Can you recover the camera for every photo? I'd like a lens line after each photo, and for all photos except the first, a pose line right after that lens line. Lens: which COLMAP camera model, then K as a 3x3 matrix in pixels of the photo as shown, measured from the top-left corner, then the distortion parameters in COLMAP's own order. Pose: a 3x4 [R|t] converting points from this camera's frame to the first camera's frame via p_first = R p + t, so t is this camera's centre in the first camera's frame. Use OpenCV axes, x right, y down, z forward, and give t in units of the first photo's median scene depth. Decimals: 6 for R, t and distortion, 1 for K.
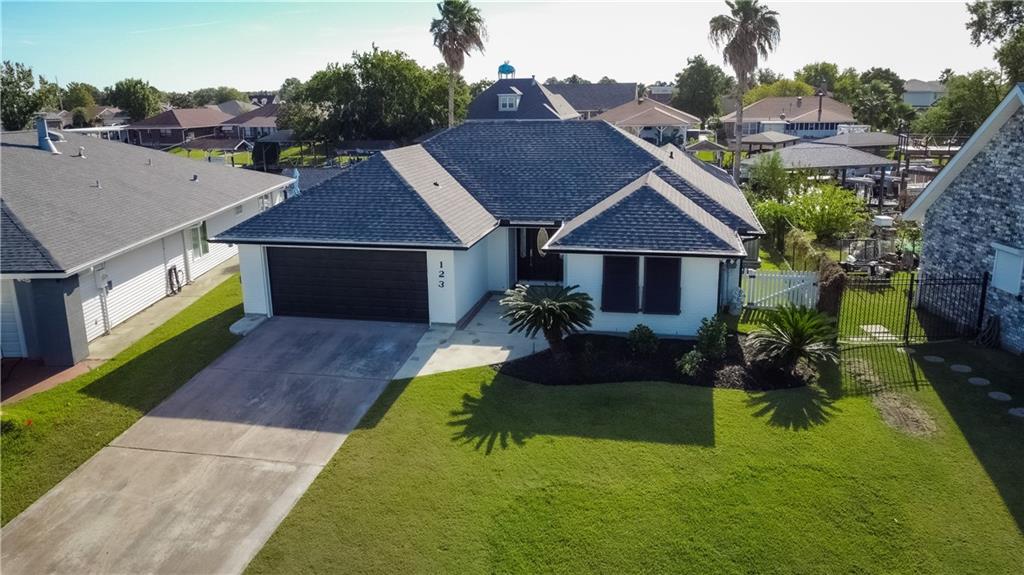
lens RADIAL K [[773.7, 0, 513.2], [0, 773.7, 287.5], [0, 0, 1]] dist [0.010712, -0.002337]
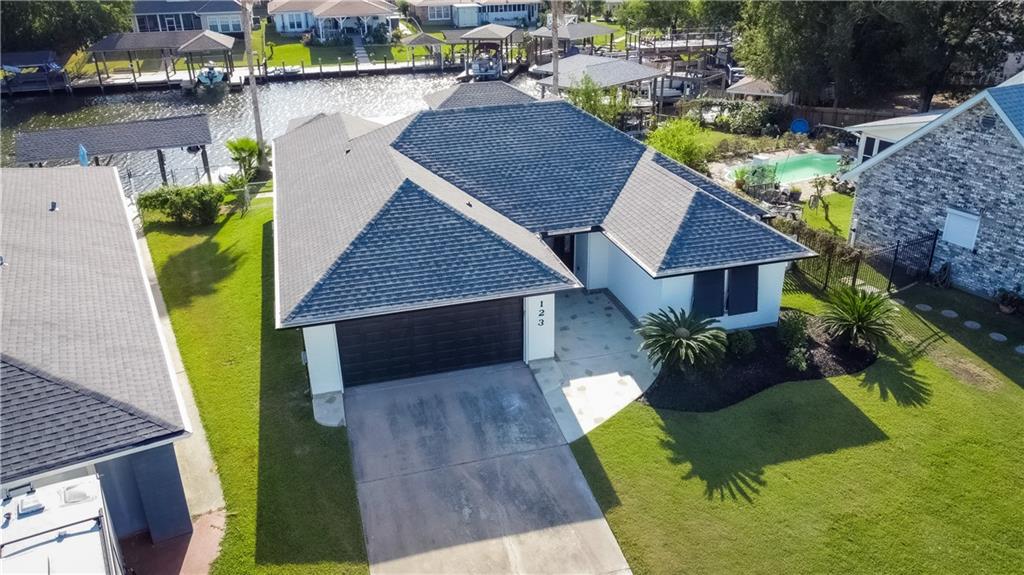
lens RADIAL K [[773.7, 0, 512.1], [0, 773.7, 288.7], [0, 0, 1]] dist [0.010712, -0.002337]
pose [[0.882078, -0.197098, 0.427892, -0.579665], [0.117806, 0.971701, 0.204739, -0.271043], [-0.456137, -0.130188, 0.880335, 0.181855]]
